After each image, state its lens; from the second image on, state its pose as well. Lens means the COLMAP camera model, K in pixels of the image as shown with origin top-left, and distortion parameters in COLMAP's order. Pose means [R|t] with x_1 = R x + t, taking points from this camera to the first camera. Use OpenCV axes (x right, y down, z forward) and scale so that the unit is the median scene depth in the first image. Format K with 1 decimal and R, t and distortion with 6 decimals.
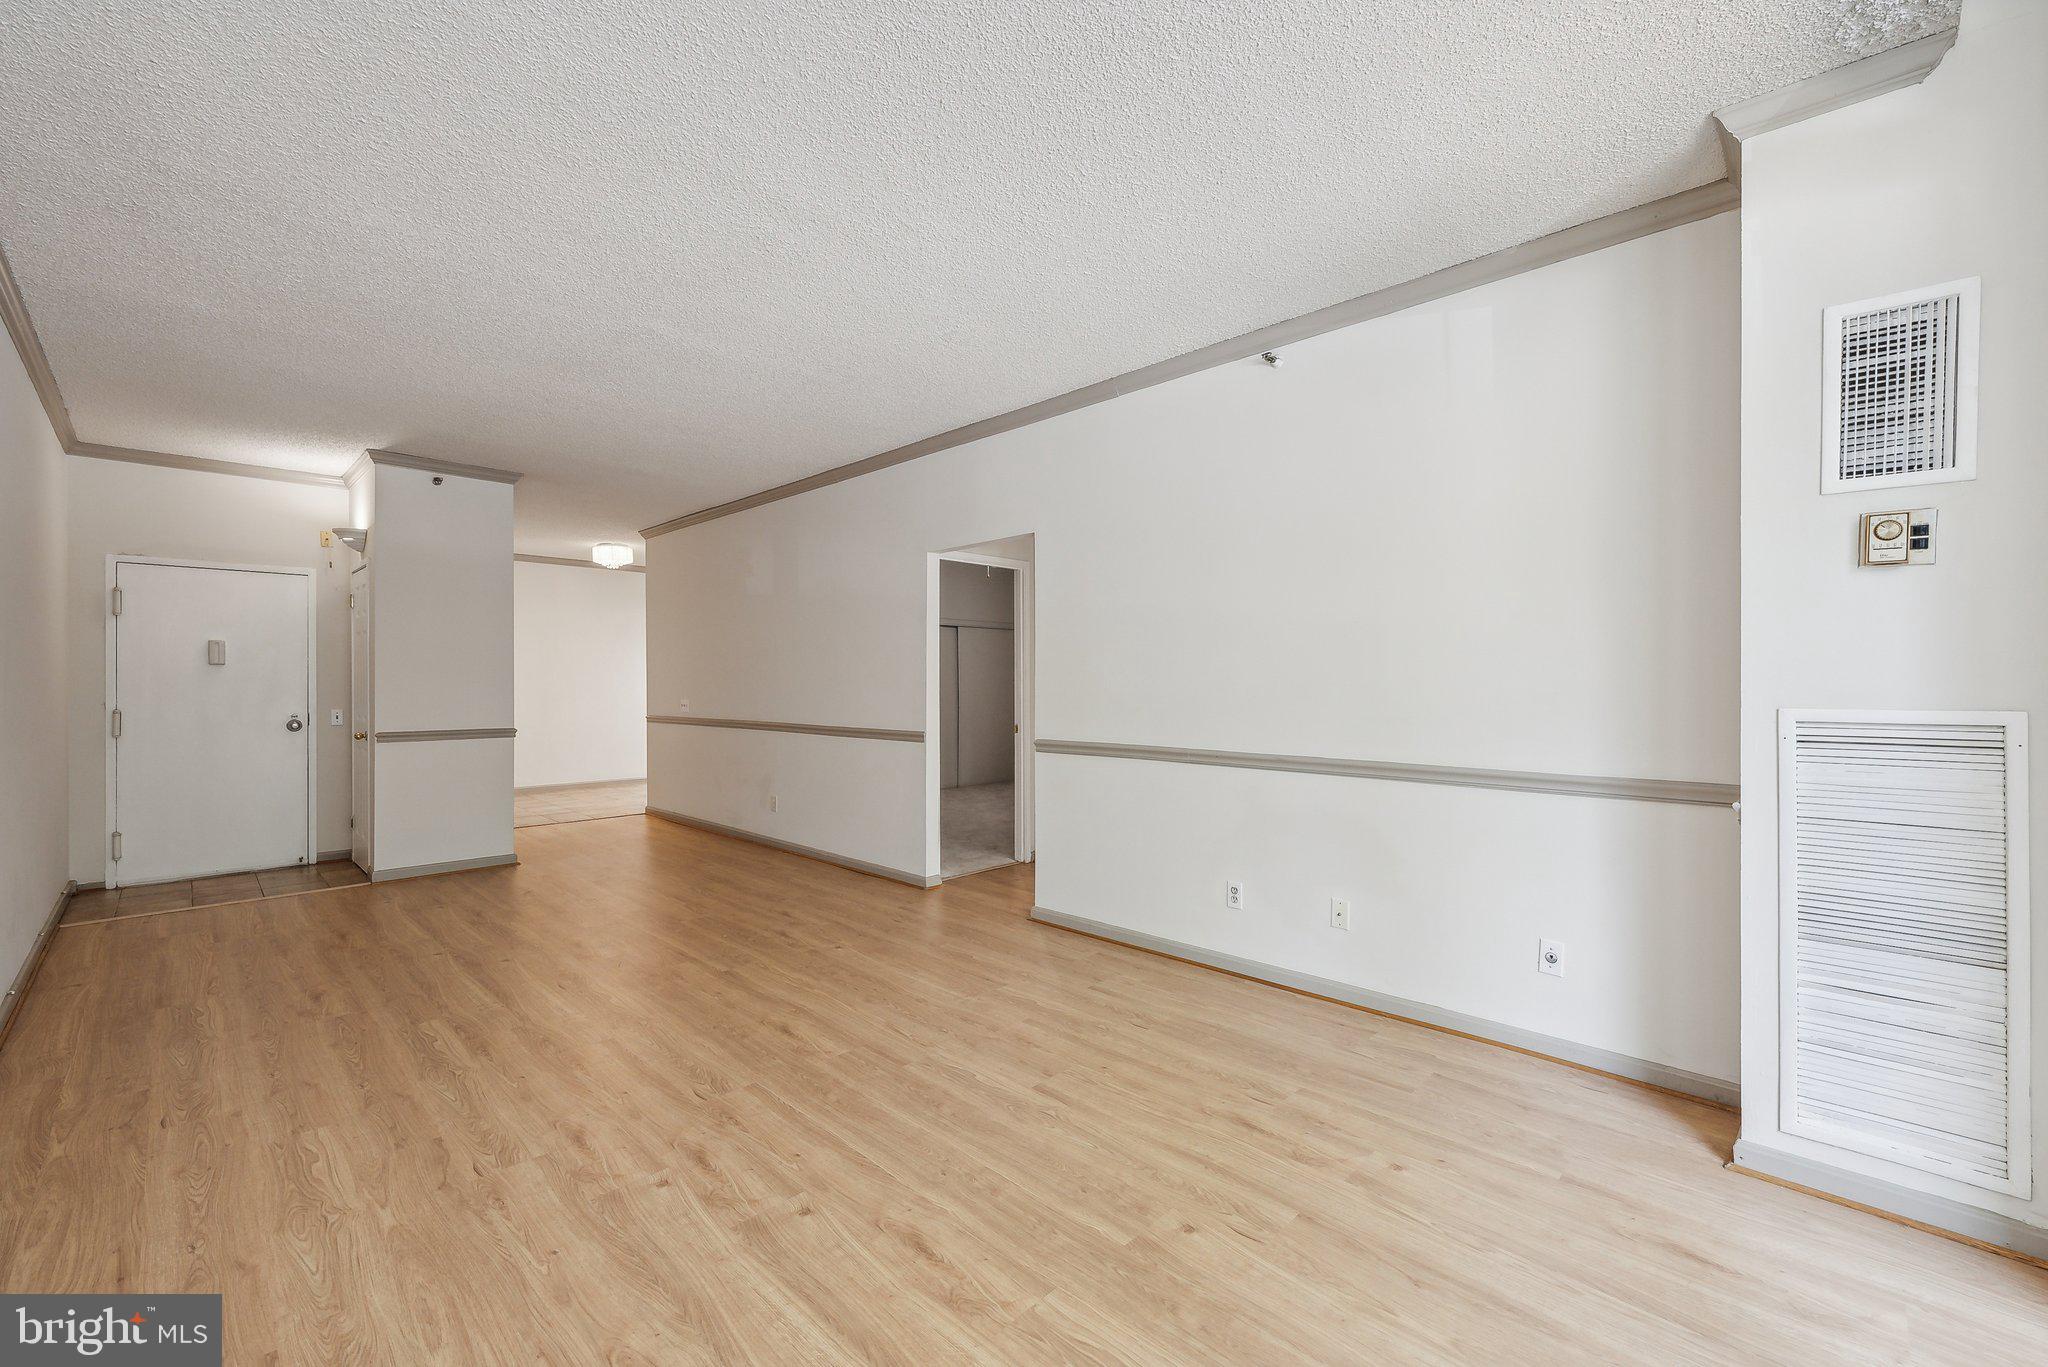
lens RADIAL K [[841.7, 0, 1007.5], [0, 841.7, 688.3], [0, 0, 1]] dist [0.015897, -0.002529]
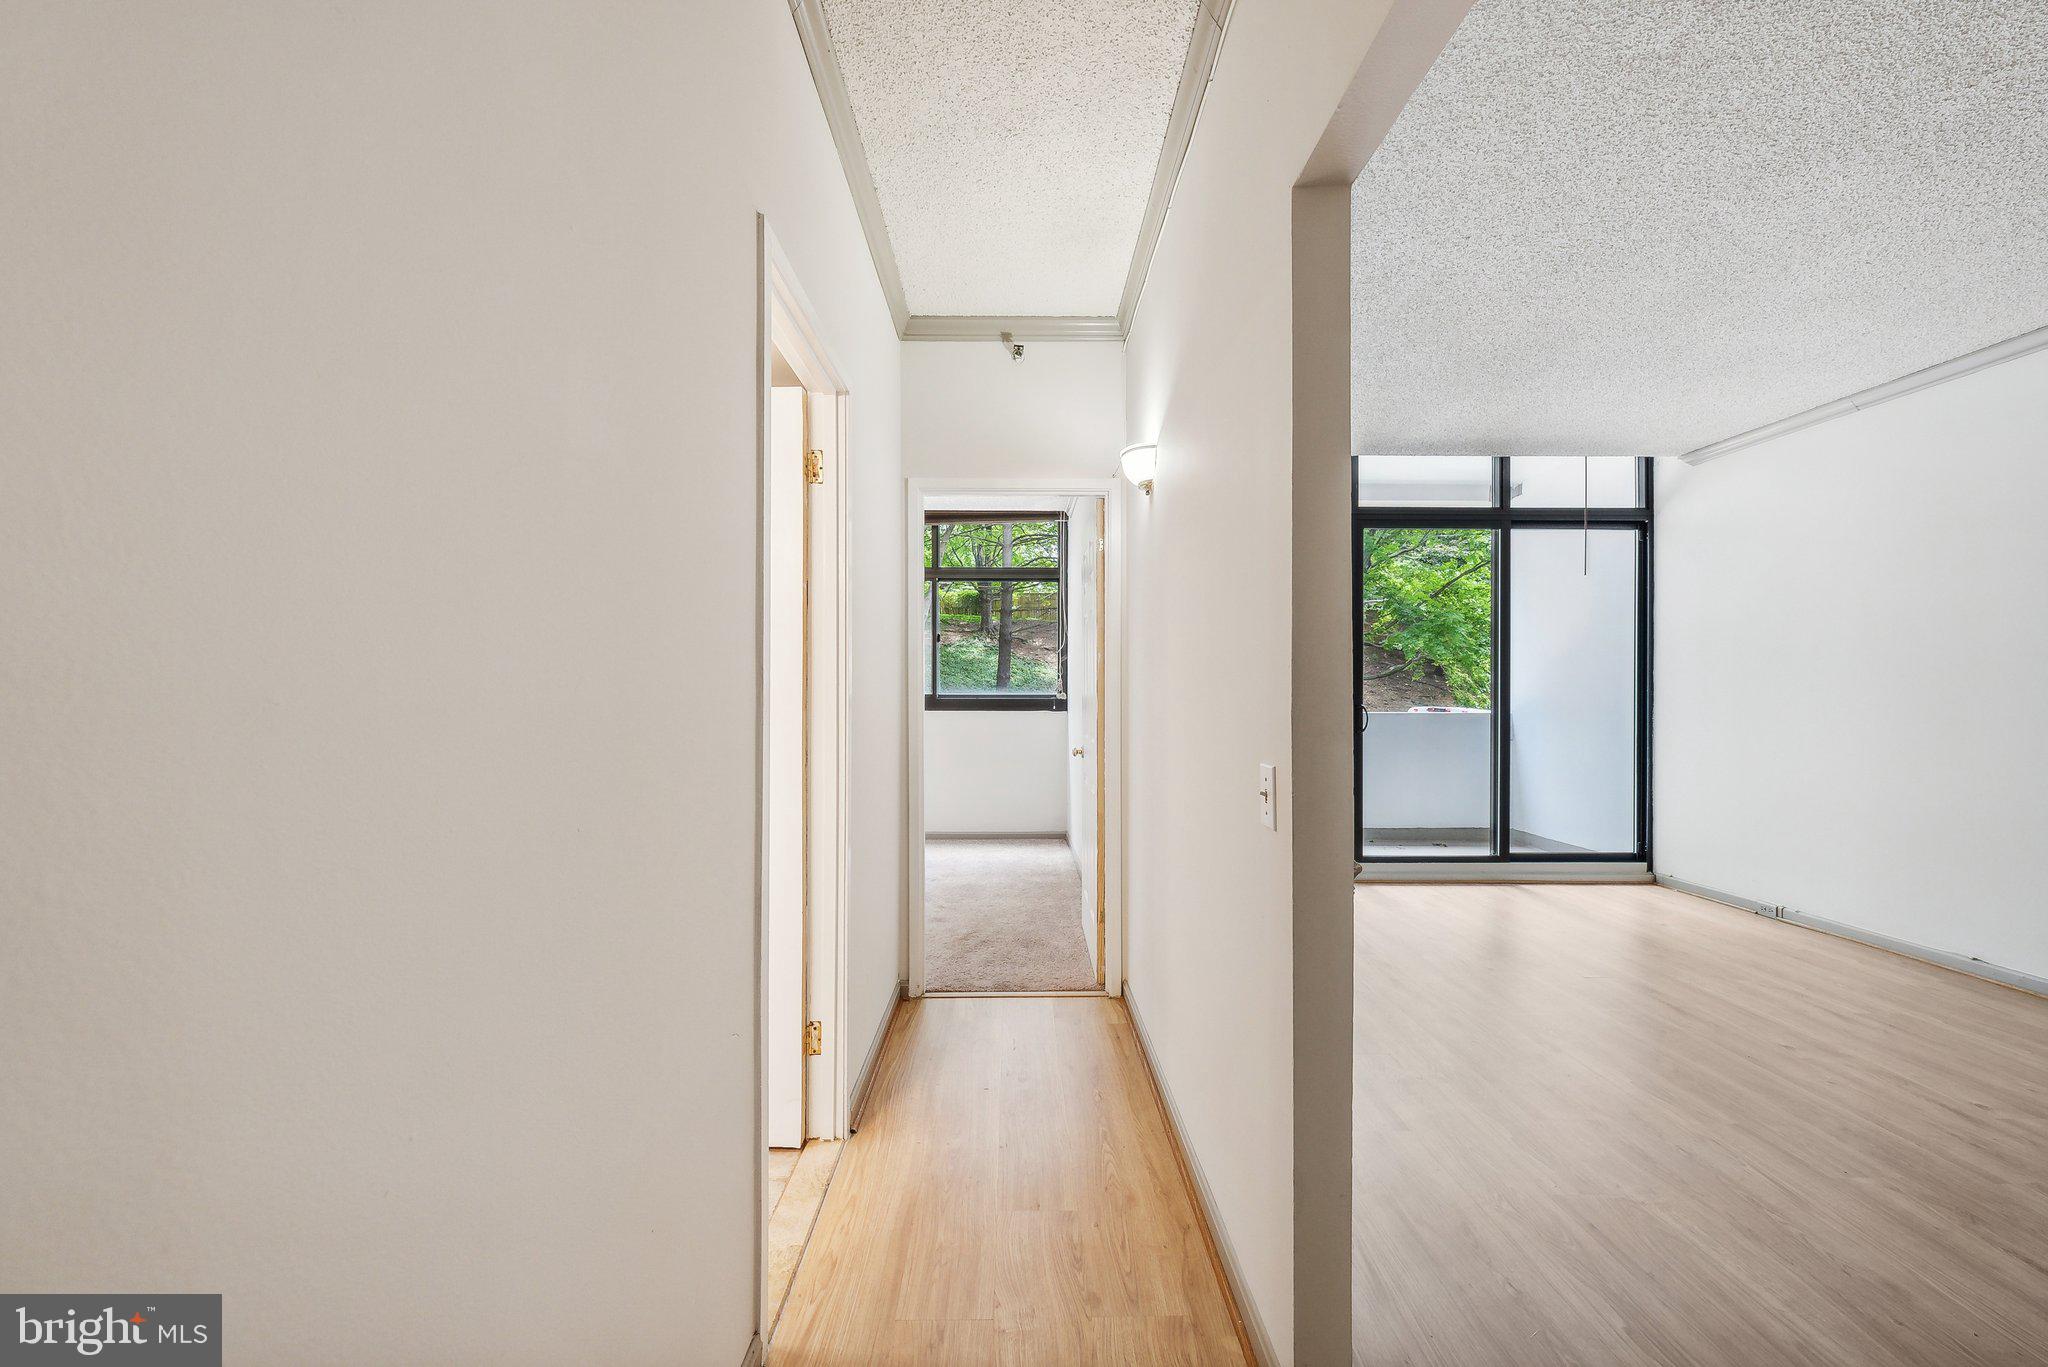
lens RADIAL K [[700.1, 0, 1021.5], [0, 700.1, 695.7], [0, 0, 1]] dist [-0.003384, -0.000343]
pose [[-0.717050, 0.008479, 0.696971, -0.062781], [0.012918, 0.999916, 0.001127, -0.002463], [-0.696903, 0.009812, -0.717099, 1.309285]]
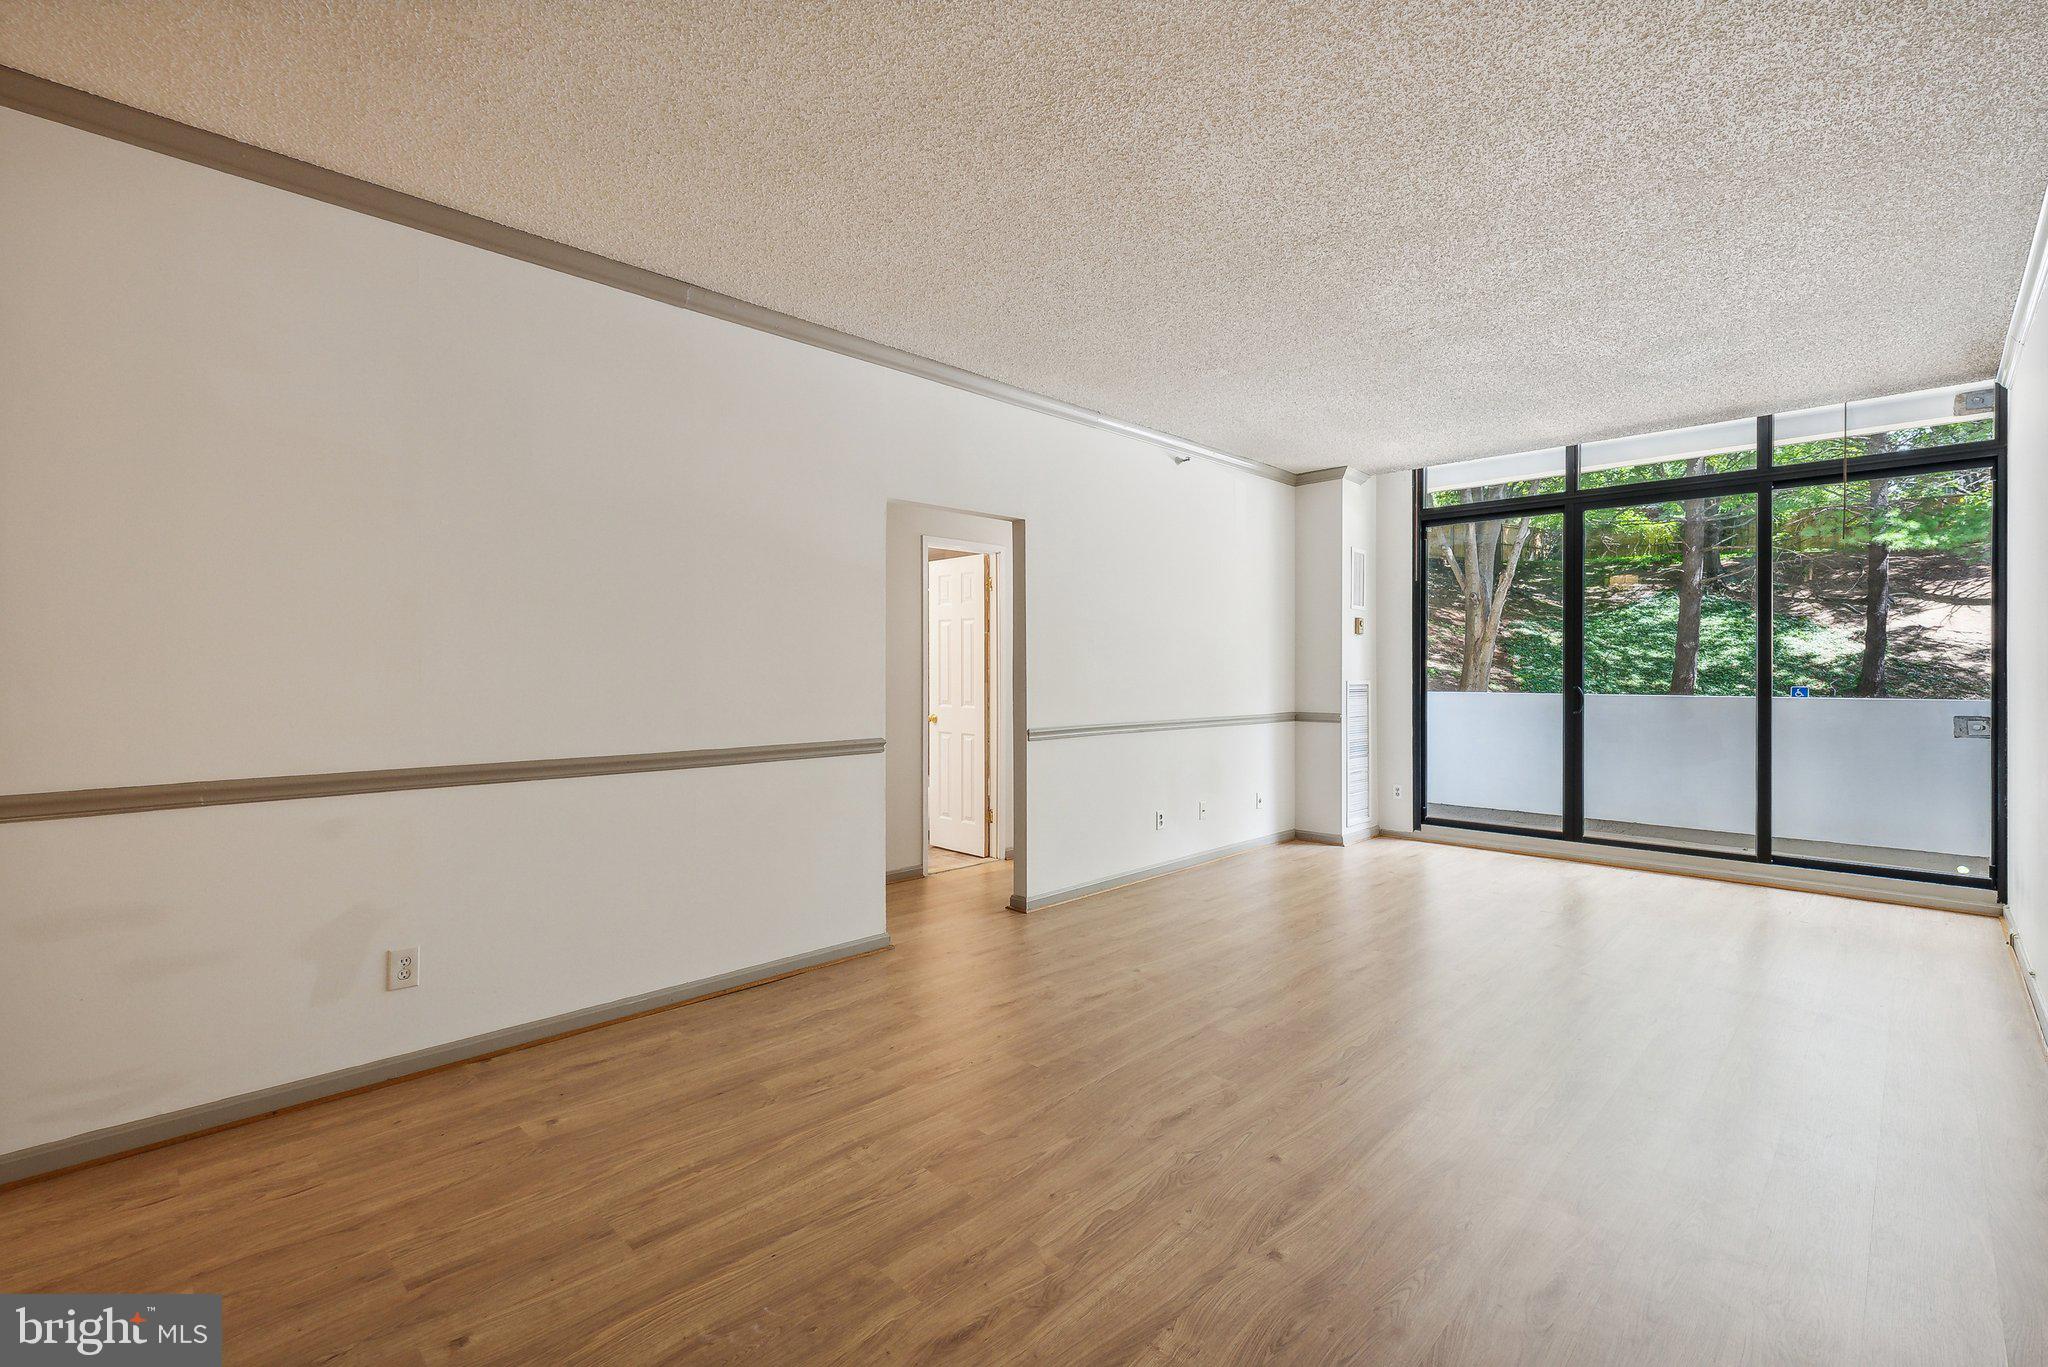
lens RADIAL K [[932.4, 0, 1021.8], [0, 932.4, 669.2], [0, 0, 1]] dist [-0.005257, 0.001255]
pose [[-0.027660, 0.001192, 0.999617, -1.089971], [0.006683, 0.999977, -0.001007, -0.005979], [-0.999595, 0.006652, -0.027667, 1.067044]]
